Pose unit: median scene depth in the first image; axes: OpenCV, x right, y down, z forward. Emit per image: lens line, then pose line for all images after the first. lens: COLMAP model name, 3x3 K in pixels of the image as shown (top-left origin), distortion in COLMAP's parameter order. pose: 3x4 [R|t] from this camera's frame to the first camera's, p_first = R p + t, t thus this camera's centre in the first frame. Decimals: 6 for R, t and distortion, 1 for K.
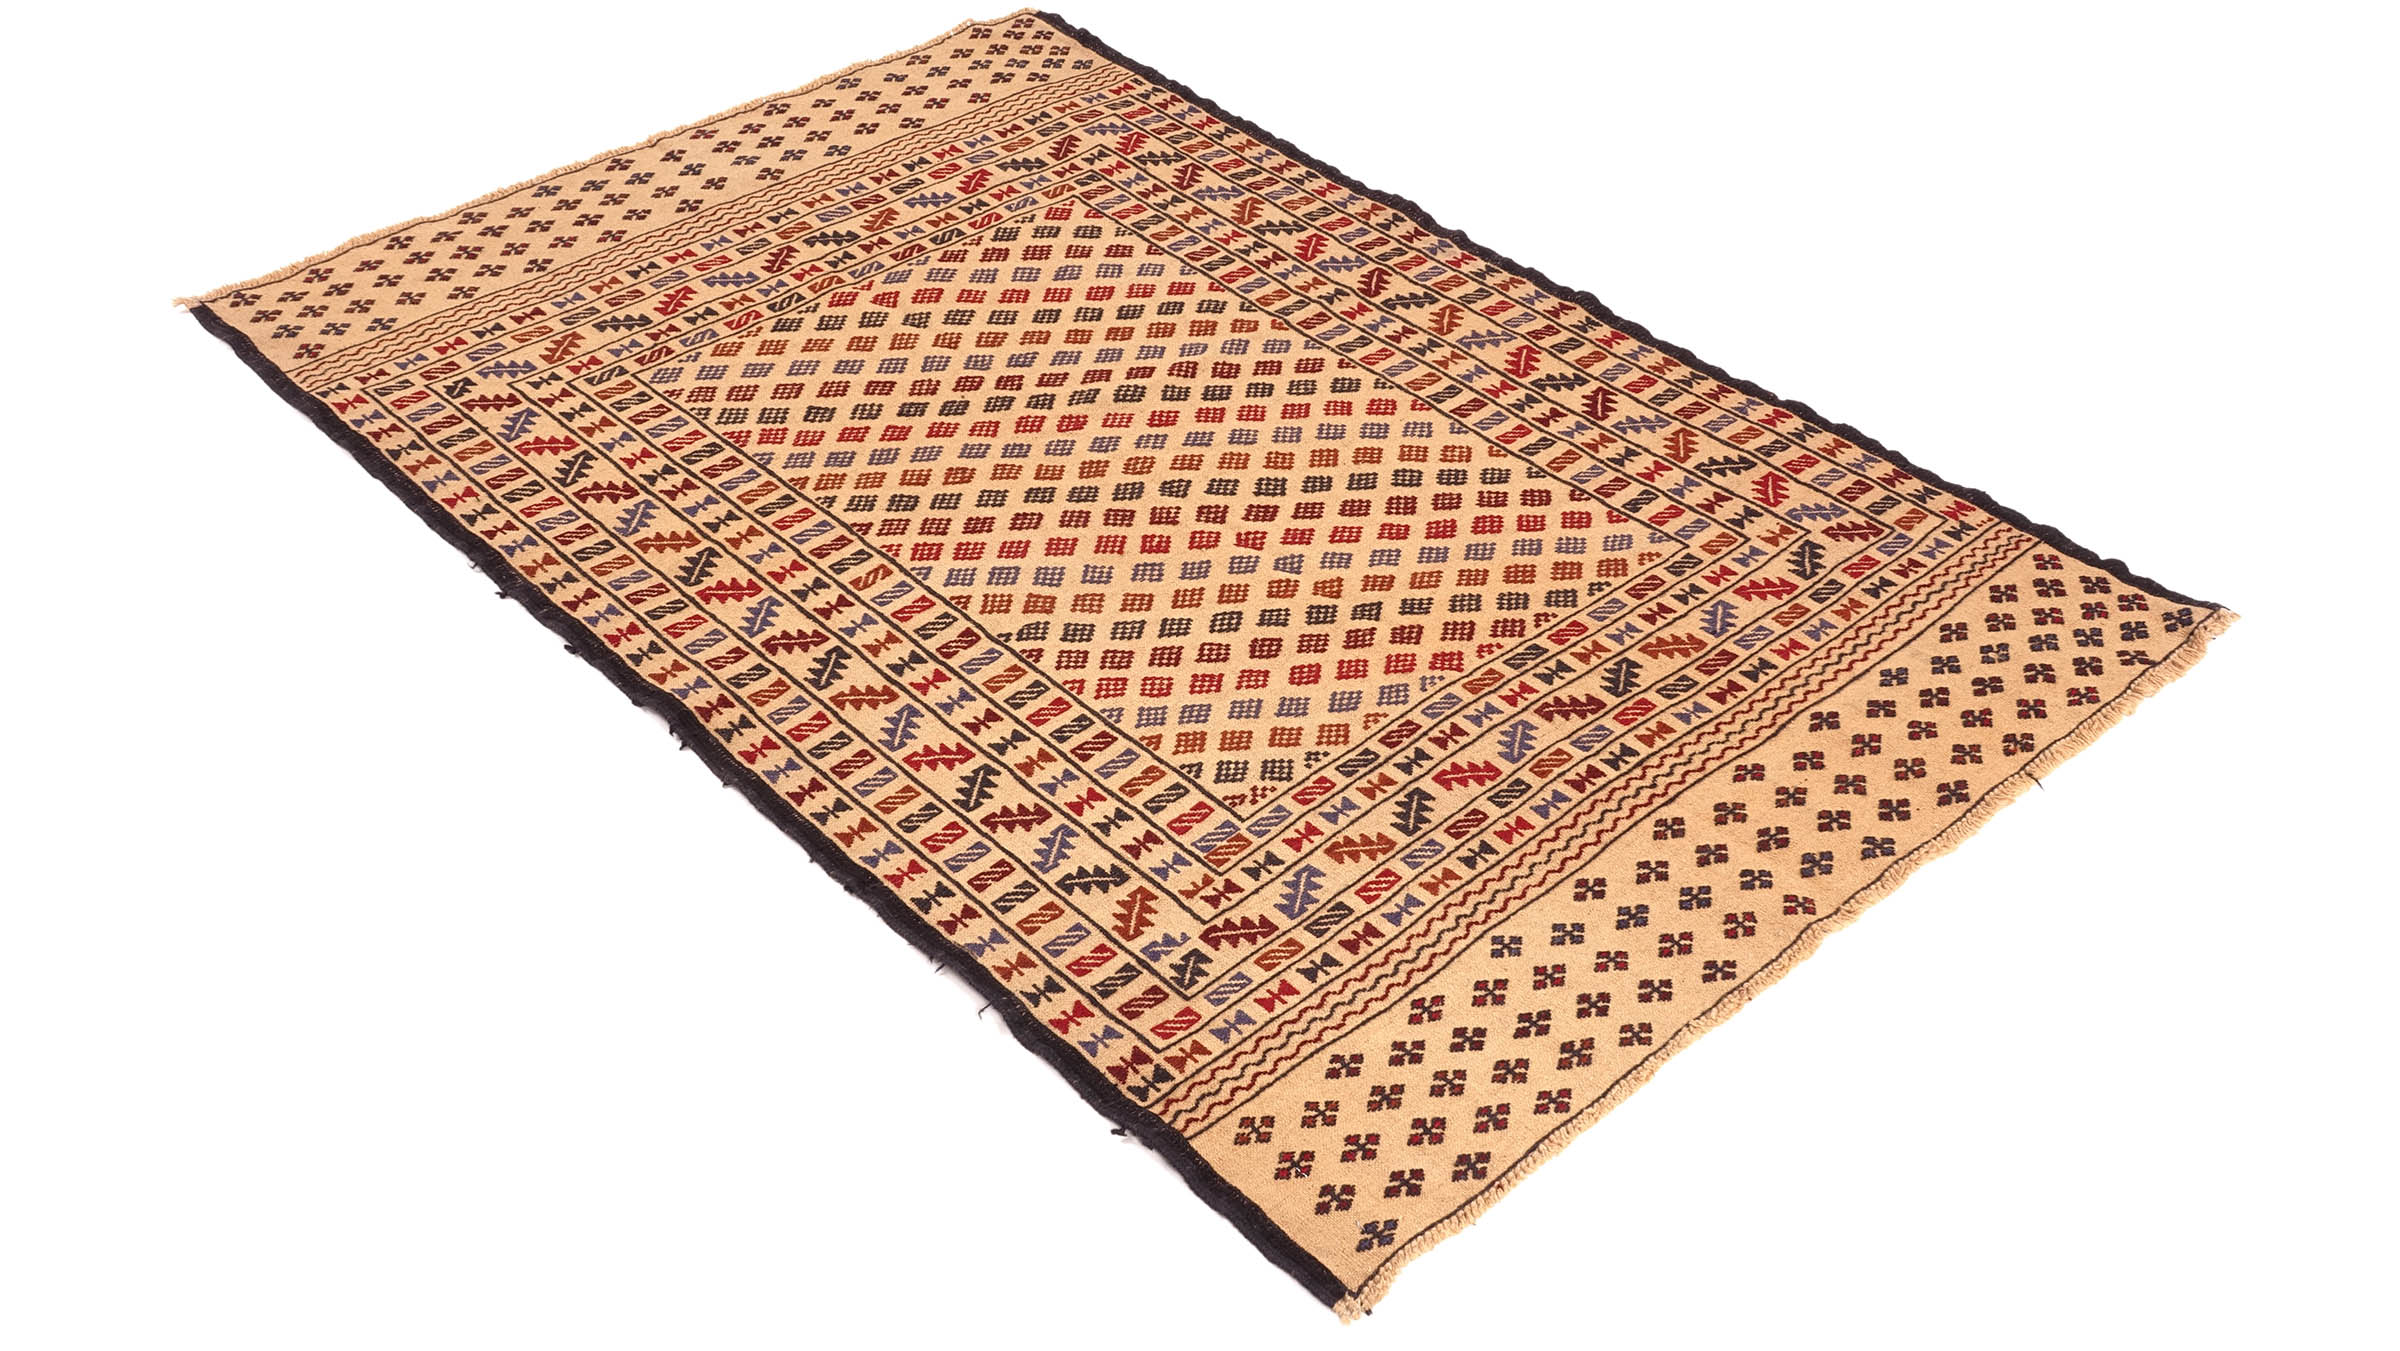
lens RADIAL K [[2411.7, 0, 1184.5], [0, 2411.7, 674.6], [0, 0, 1]] dist [0.004163, -0.018434]
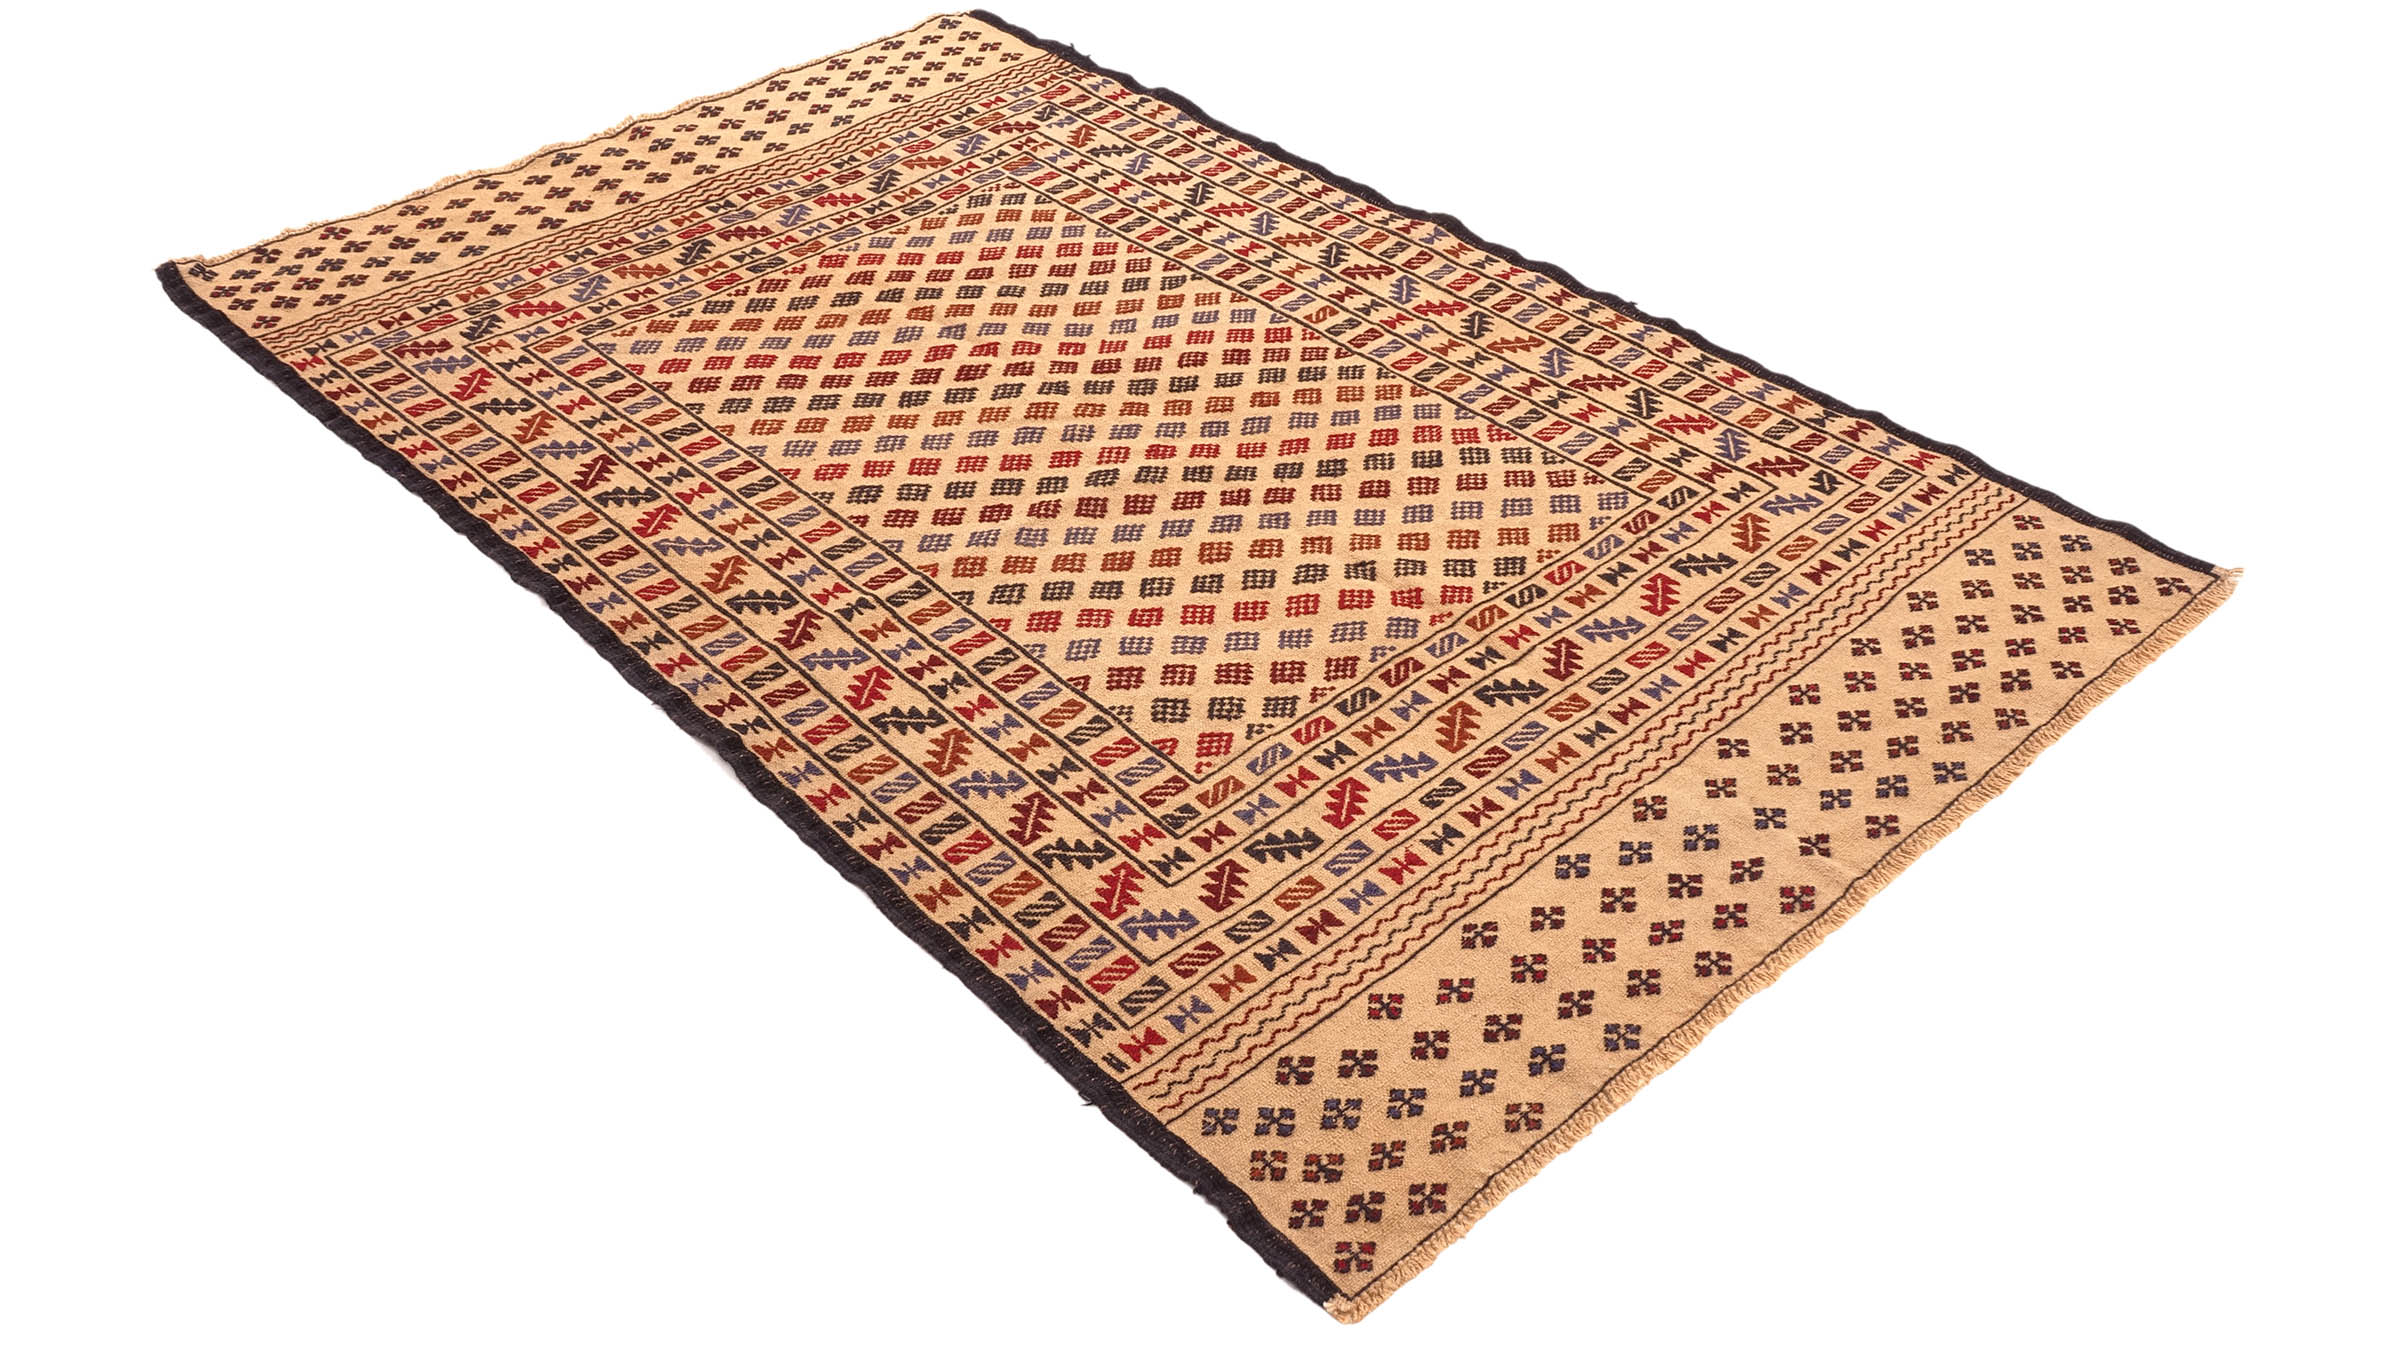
lens RADIAL K [[2411.7, 0, 1184.5], [0, 2411.7, 674.6], [0, 0, 1]] dist [0.004163, -0.018434]
pose [[-0.999215, 0.009037, -0.038573, -0.019094], [-0.035555, 0.224944, 0.973723, -1.067133], [0.017476, 0.974330, -0.224446, 1.365399]]
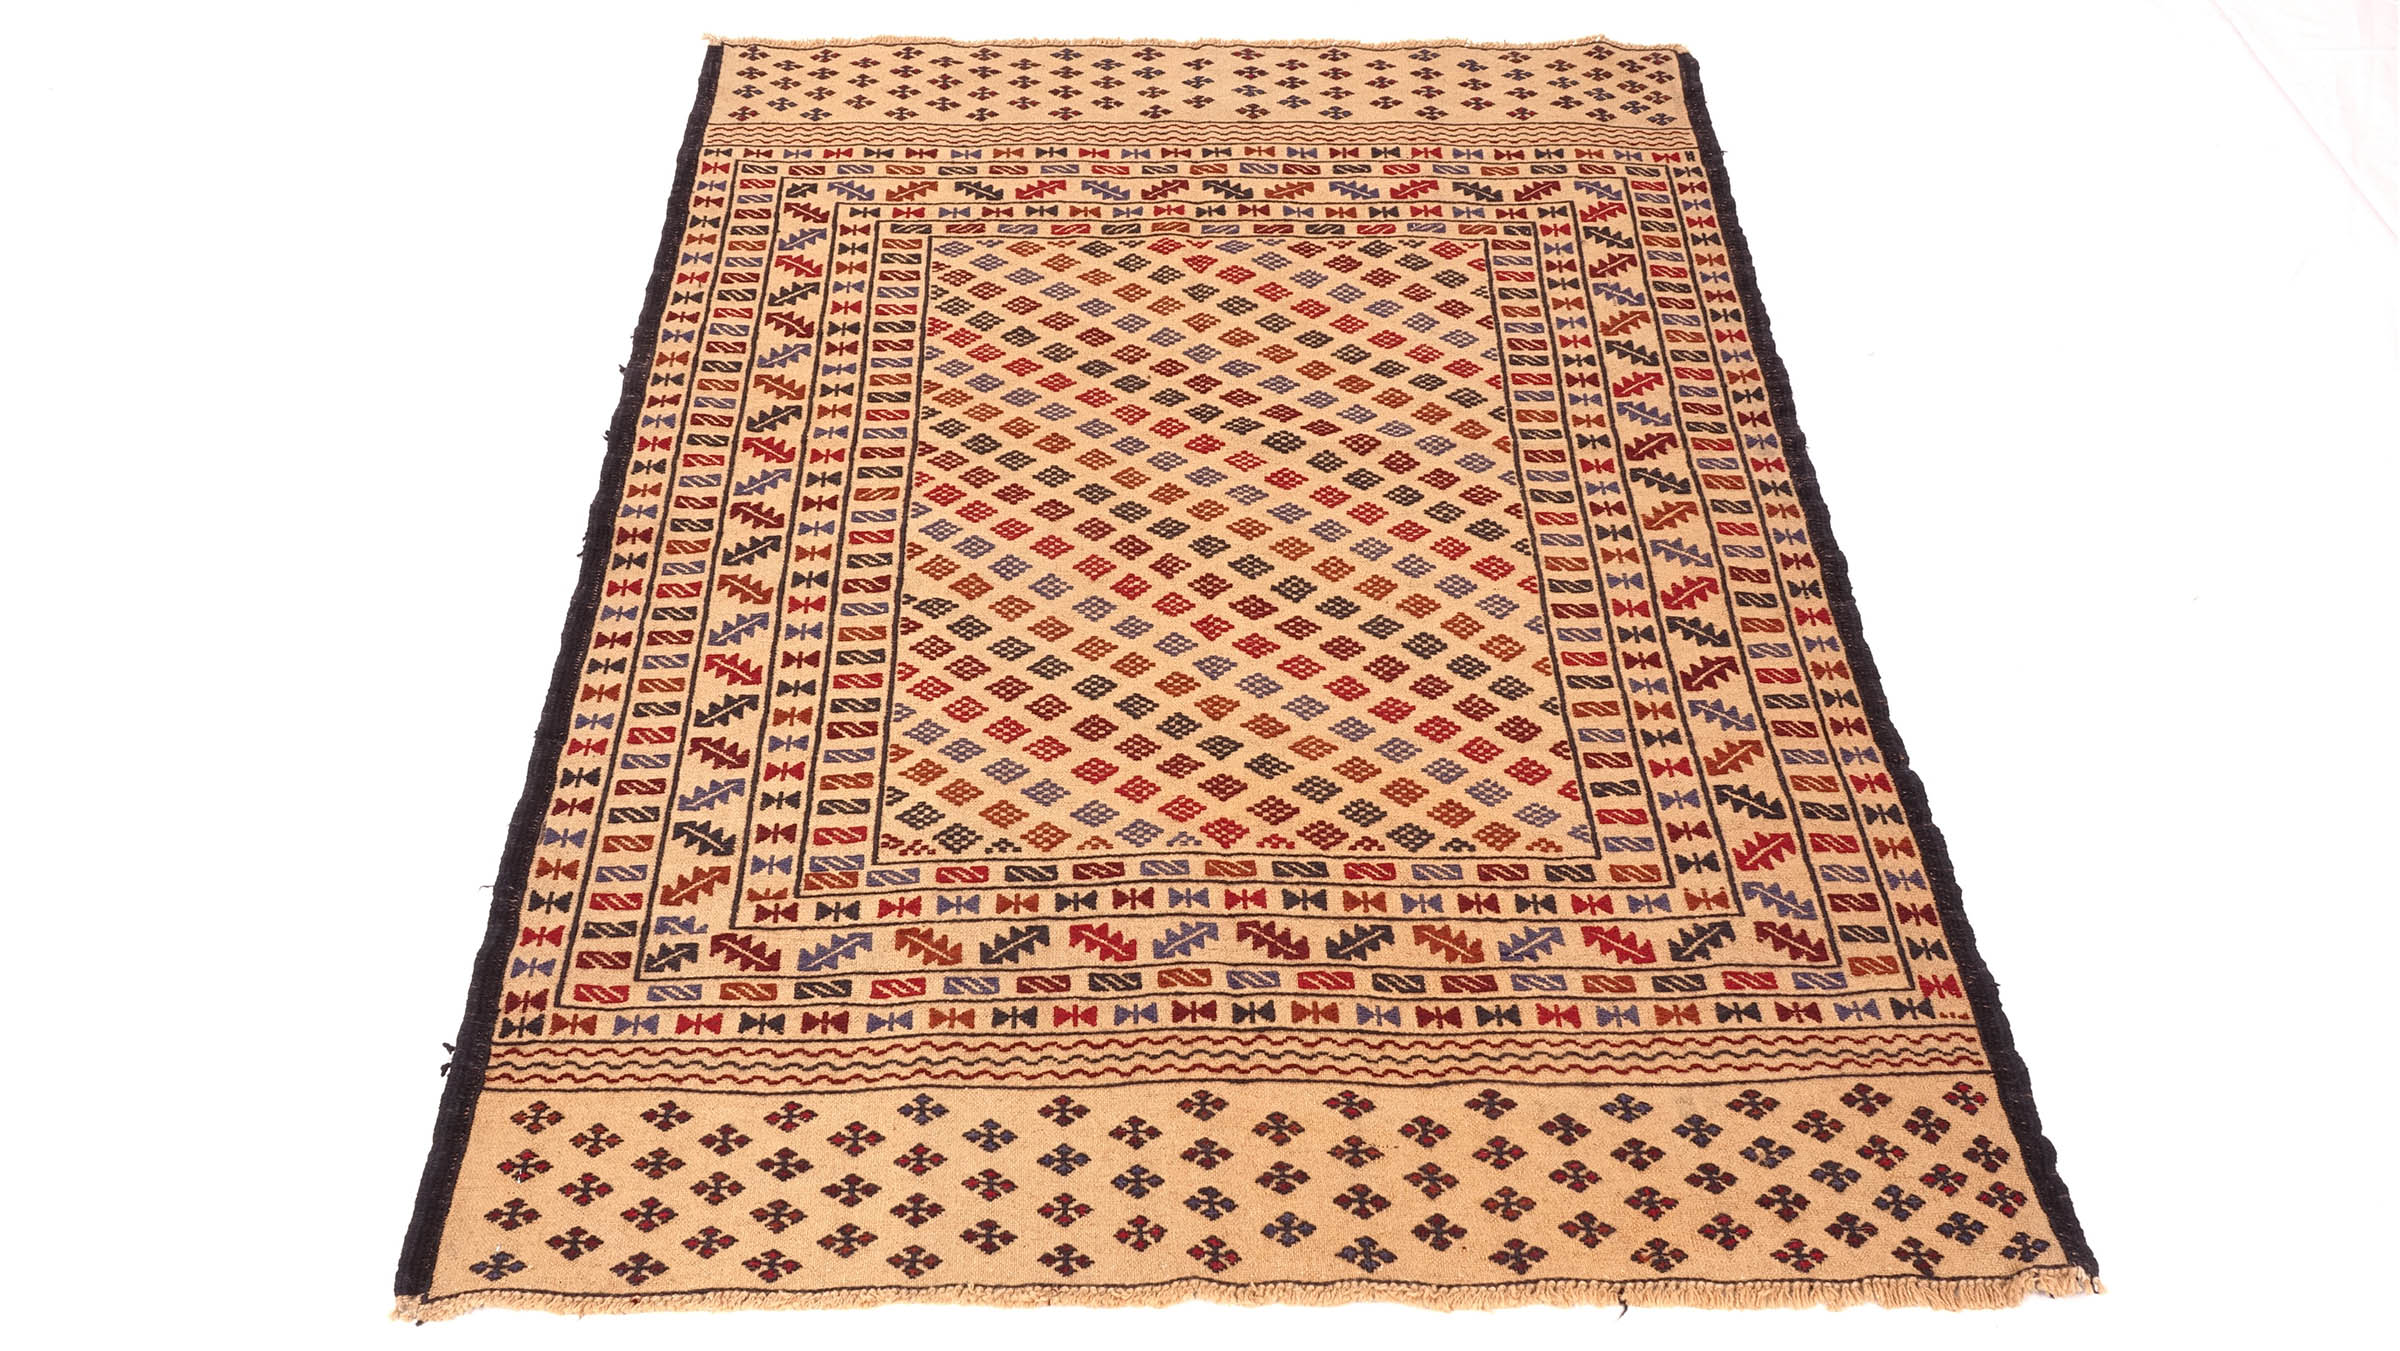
lens RADIAL K [[2373.4, 0, 1177.2], [0, 2373.4, 675.7], [0, 0, 1]] dist [0.002349, -0.004237]
pose [[0.758675, 0.441292, -0.479242, 0.453547], [-0.419814, 0.893694, 0.158327, -0.174405], [0.498164, 0.081074, 0.863284, 0.206982]]
